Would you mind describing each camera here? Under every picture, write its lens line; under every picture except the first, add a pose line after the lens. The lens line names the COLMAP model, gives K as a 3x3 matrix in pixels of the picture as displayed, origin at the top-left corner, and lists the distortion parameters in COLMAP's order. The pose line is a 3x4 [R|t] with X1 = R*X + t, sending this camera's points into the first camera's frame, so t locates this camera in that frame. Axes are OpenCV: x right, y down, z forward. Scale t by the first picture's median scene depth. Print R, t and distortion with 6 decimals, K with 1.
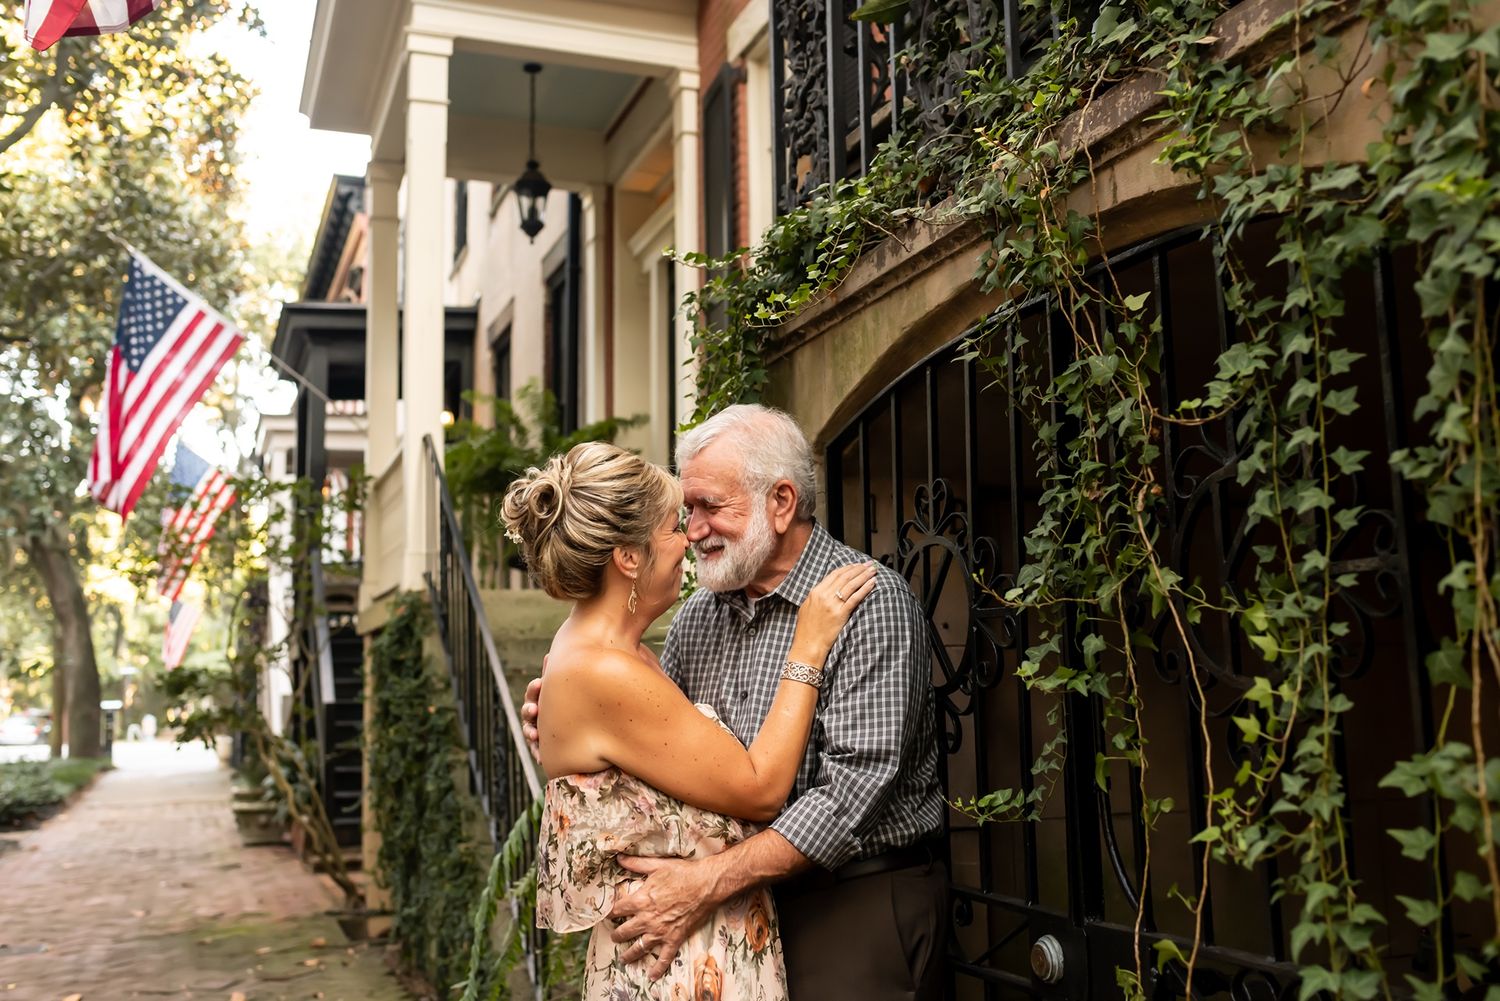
lens RADIAL K [[1526.6, 0, 770.1], [0, 1526.6, 543.9], [0, 0, 1]] dist [0.002379, -0.012021]
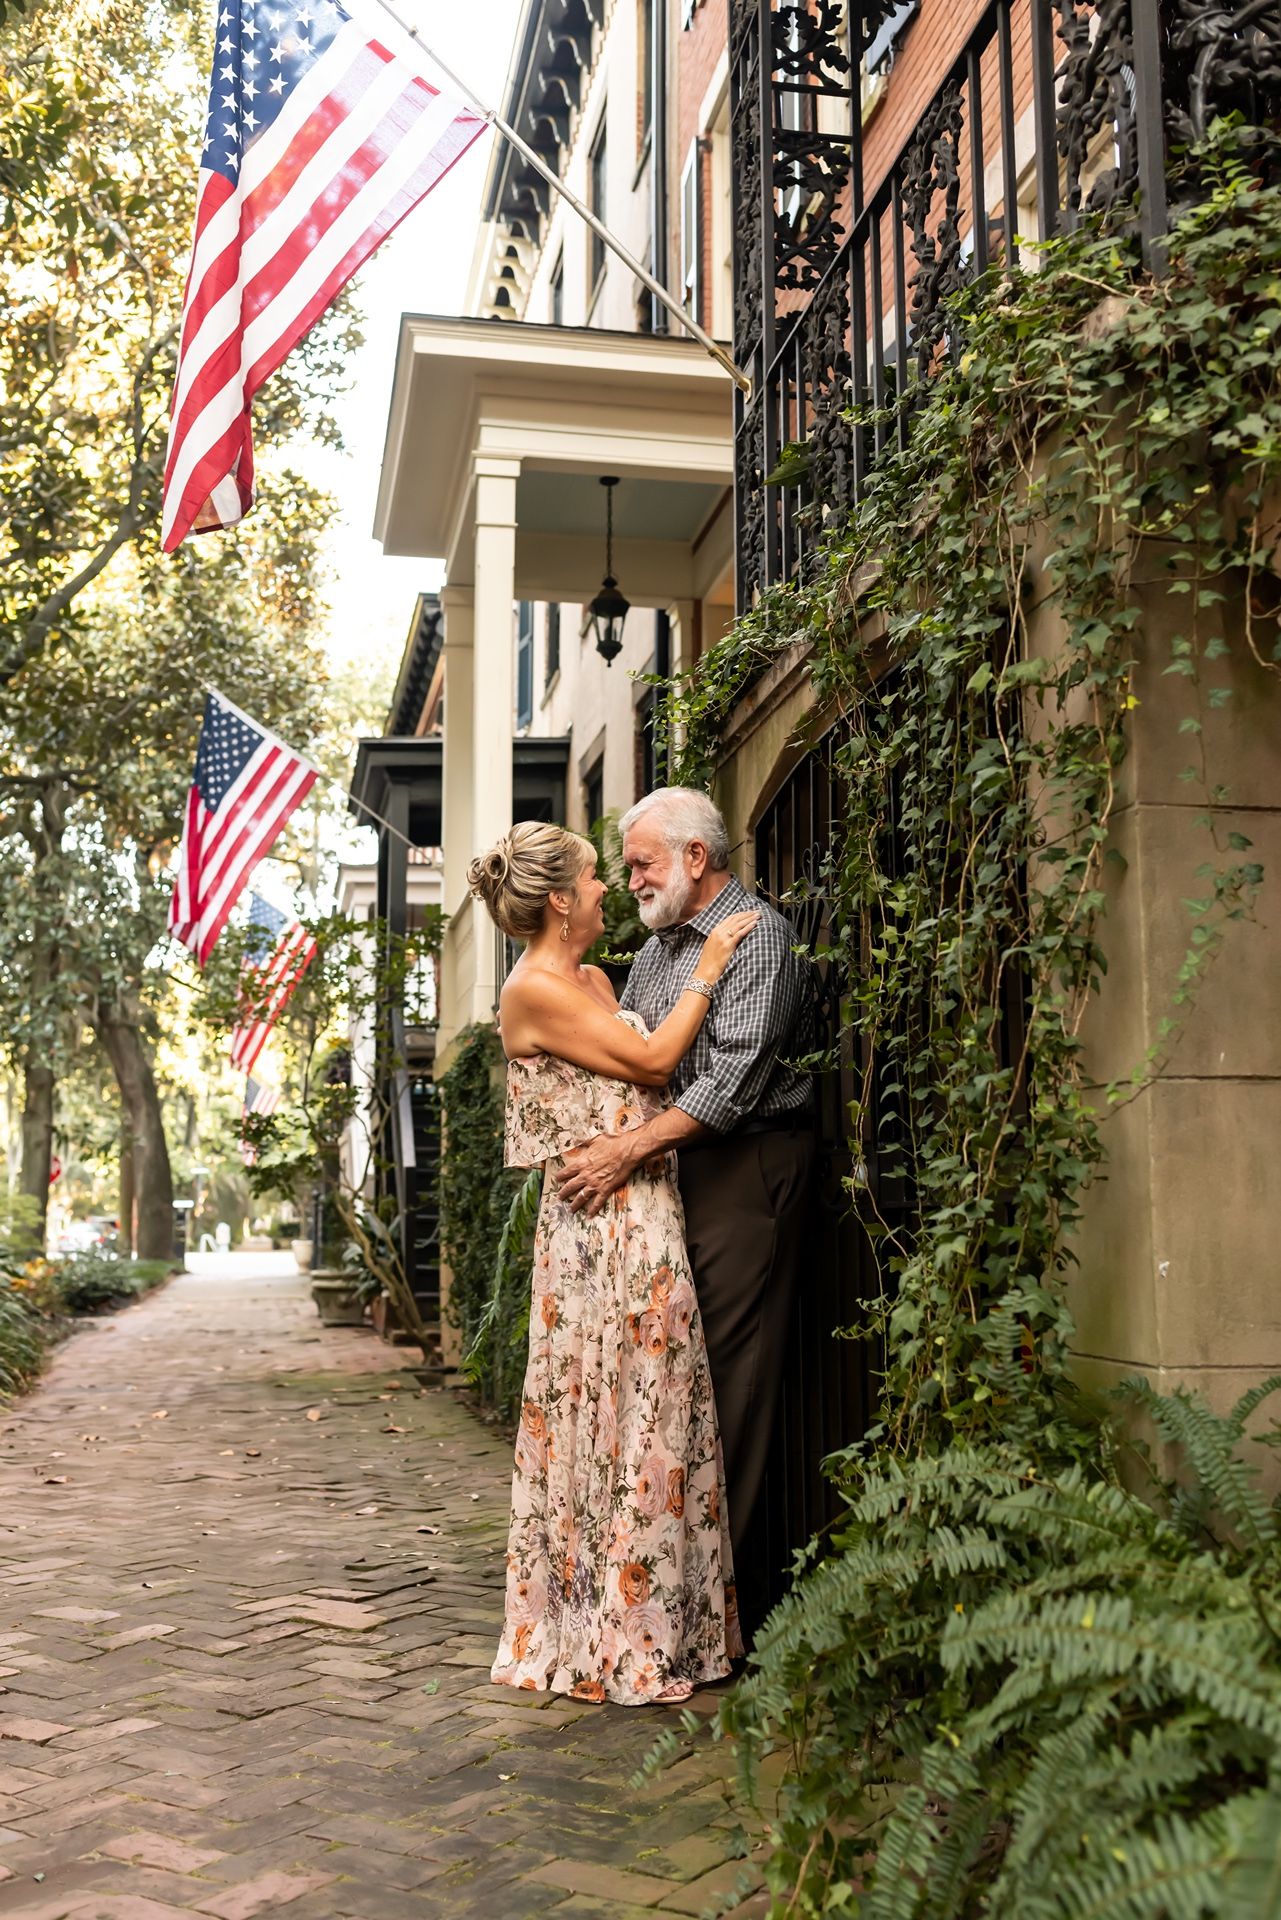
lens RADIAL K [[1907.7, 0, 633.9], [0, 1907.7, 1049.2], [0, 0, 1]] dist [0.004601, 0.008961]
pose [[0.985032, -0.002179, -0.172356, 0.038342], [0.003593, 0.999962, 0.007895, 0.019268], [0.172332, -0.008396, 0.985003, -0.100904]]
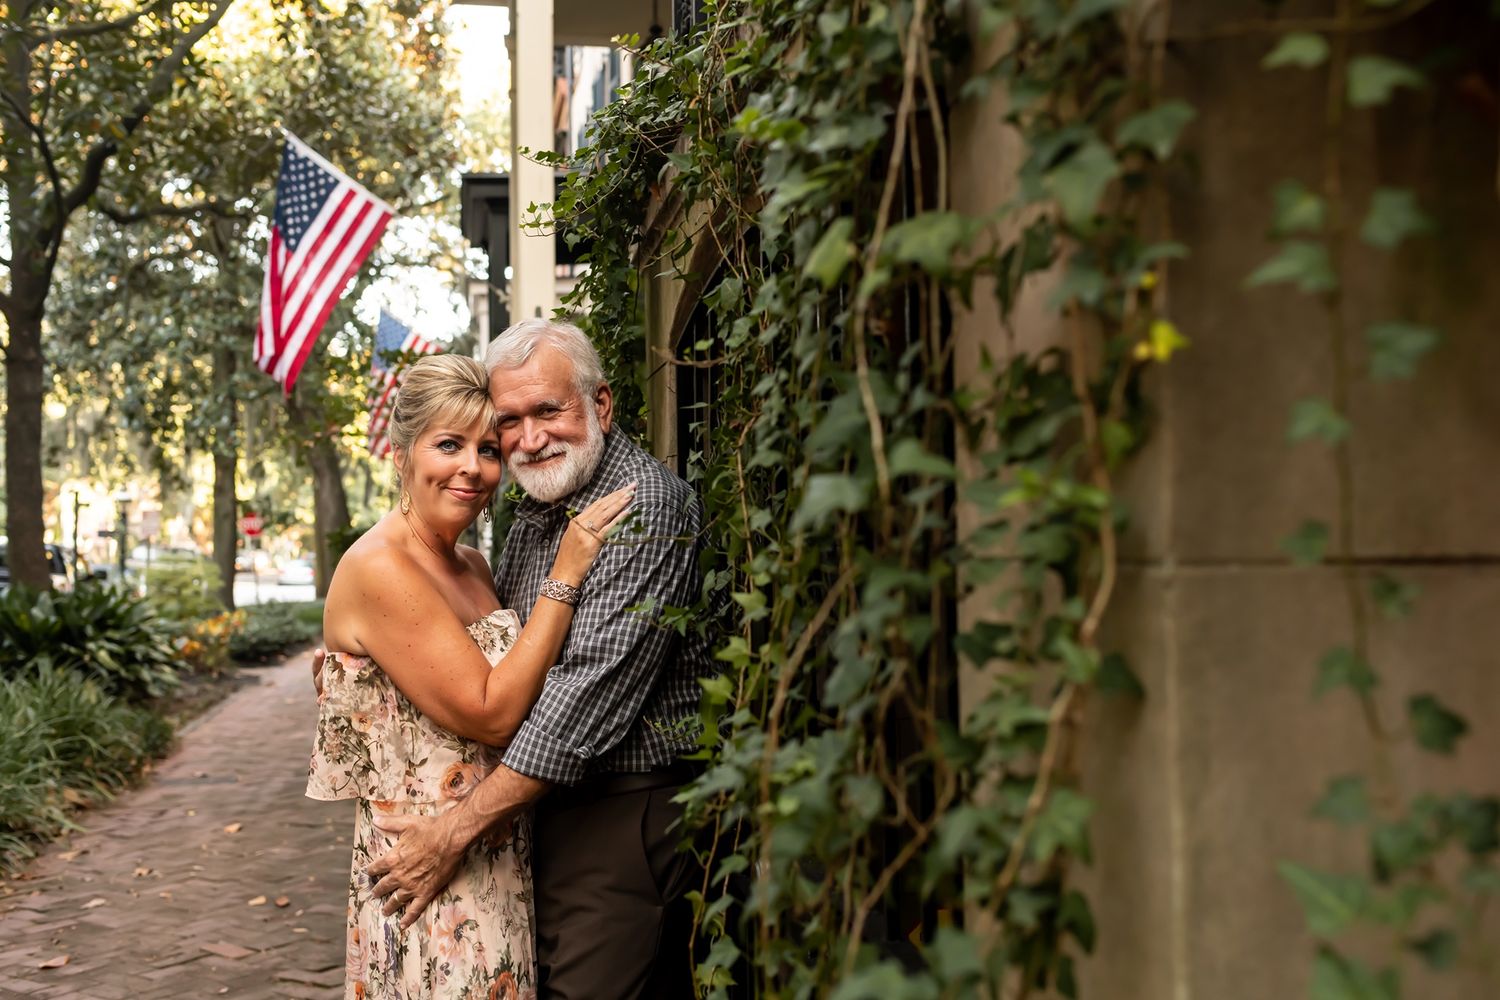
lens RADIAL K [[1490.4, 0, 751.2], [0, 1490.4, 552.8], [0, 0, 1]] dist [0.004601, 0.008961]
pose [[0.985232, 0.007412, -0.171063, 0.046630], [0.010951, 0.994290, 0.106151, -0.006152], [0.170873, -0.106457, 0.979525, 0.008492]]
